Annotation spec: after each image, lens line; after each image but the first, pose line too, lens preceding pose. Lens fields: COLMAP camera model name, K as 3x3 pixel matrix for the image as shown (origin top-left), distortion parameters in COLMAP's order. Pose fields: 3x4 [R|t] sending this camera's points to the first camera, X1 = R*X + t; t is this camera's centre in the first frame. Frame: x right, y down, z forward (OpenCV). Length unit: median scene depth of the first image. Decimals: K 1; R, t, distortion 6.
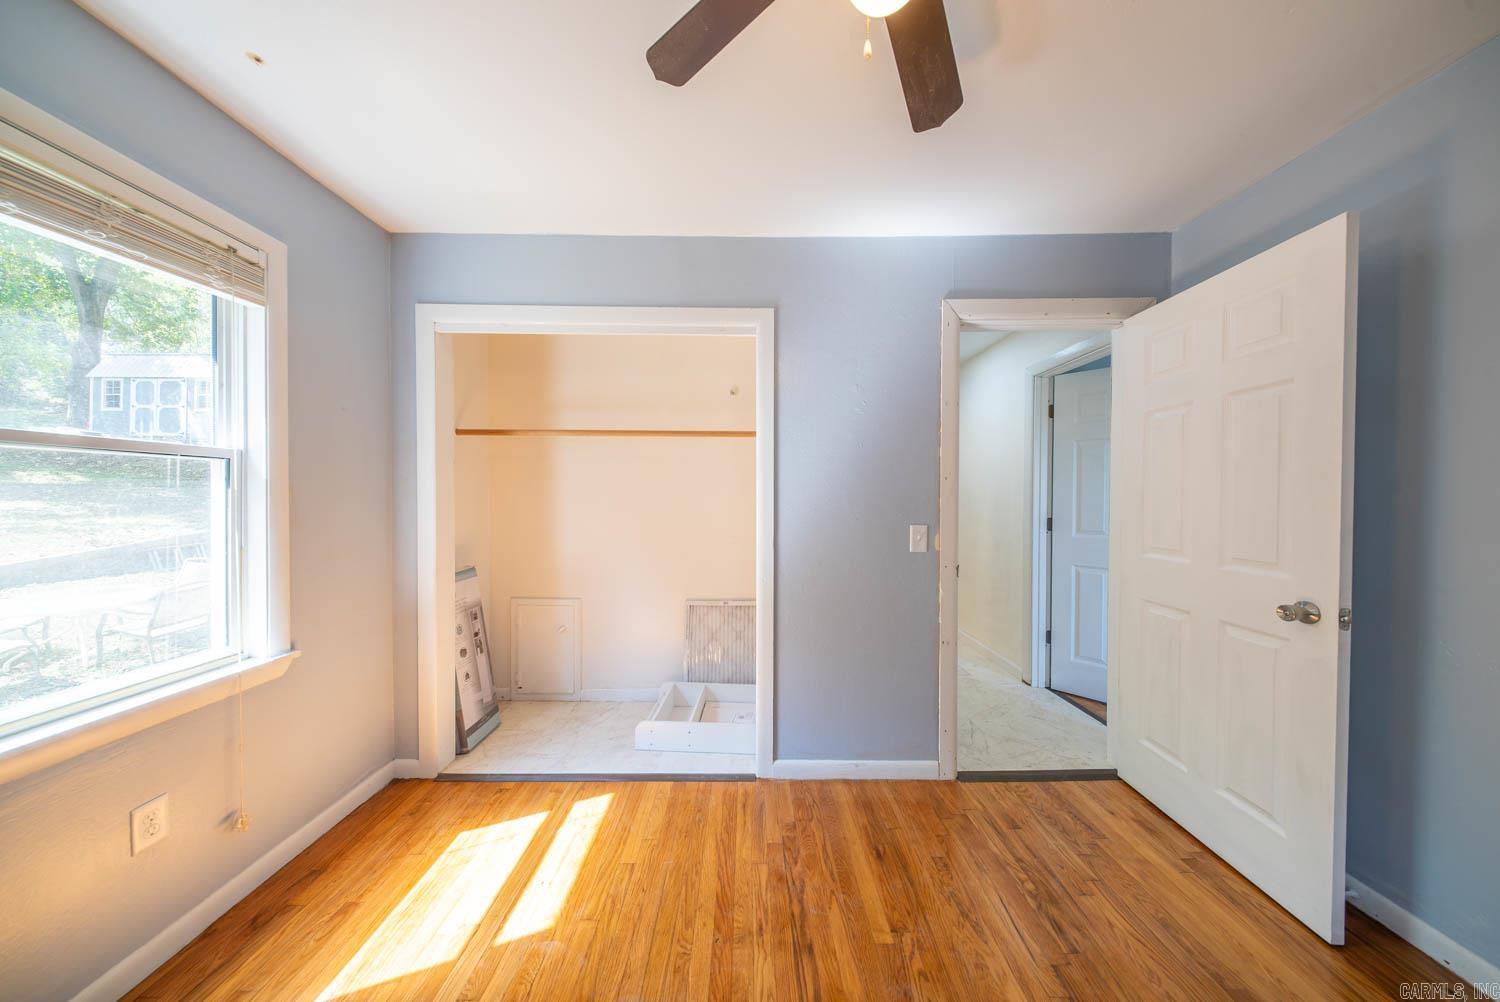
lens RADIAL K [[440.7, 0, 748.6], [0, 440.7, 502.1], [0, 0, 1]] dist [0.007225, -0.002314]
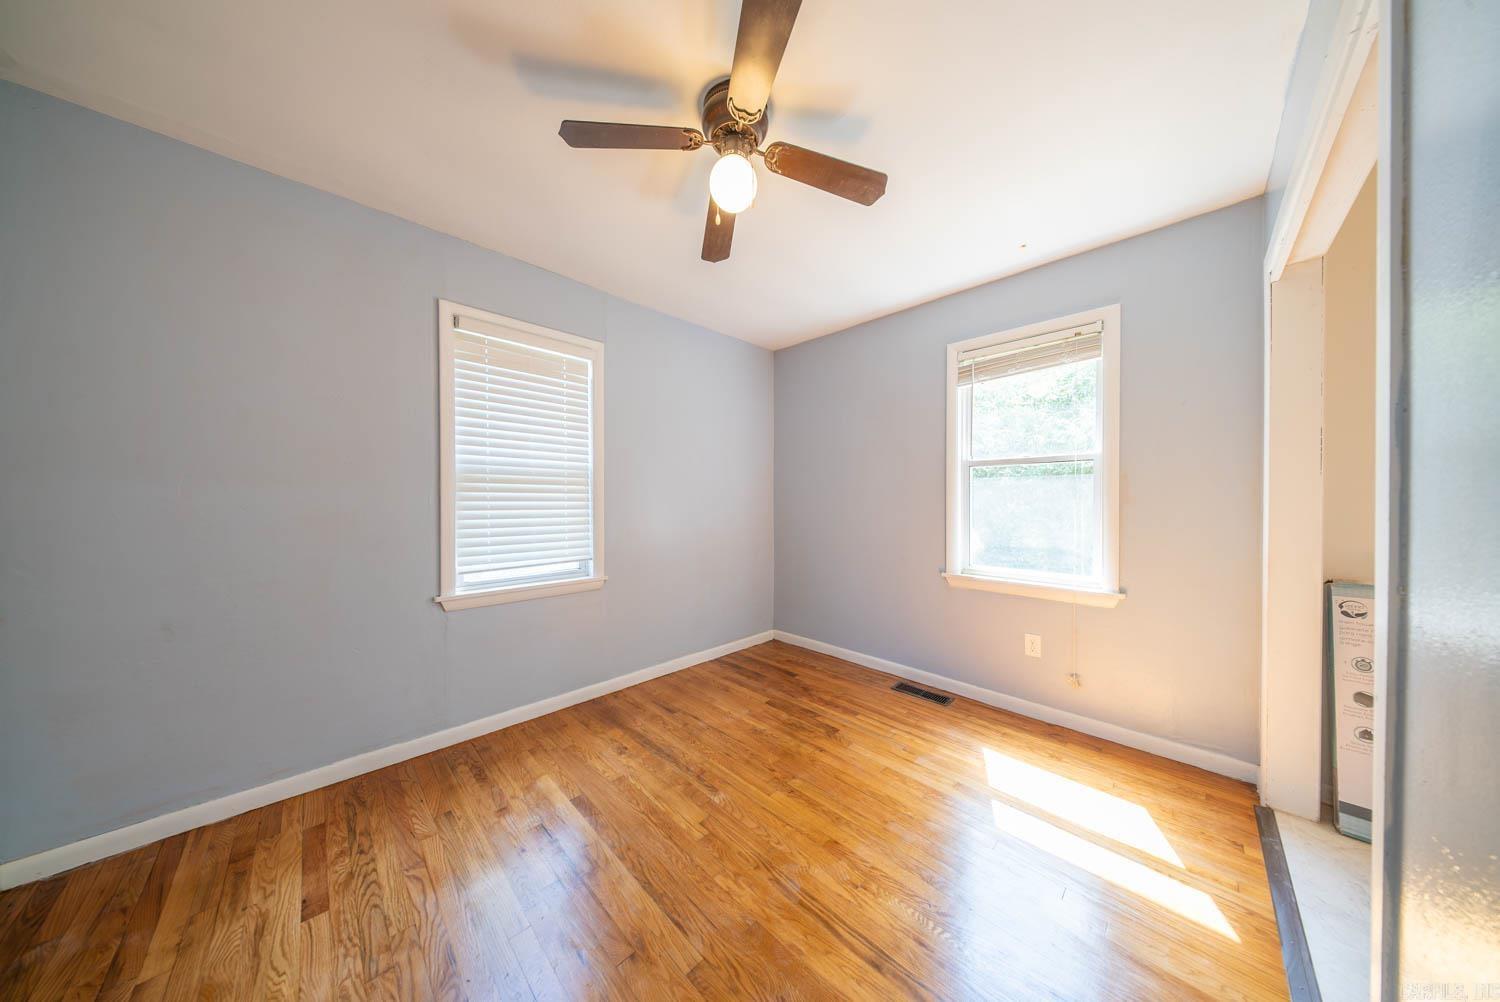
lens RADIAL K [[440.7, 0, 748.6], [0, 440.7, 502.1], [0, 0, 1]] dist [0.007225, -0.002314]
pose [[-0.710920, 0.001139, -0.703272, 0.798956], [-0.009995, 0.999881, 0.011723, 0.046393], [0.703202, 0.015363, -0.710824, 1.204740]]
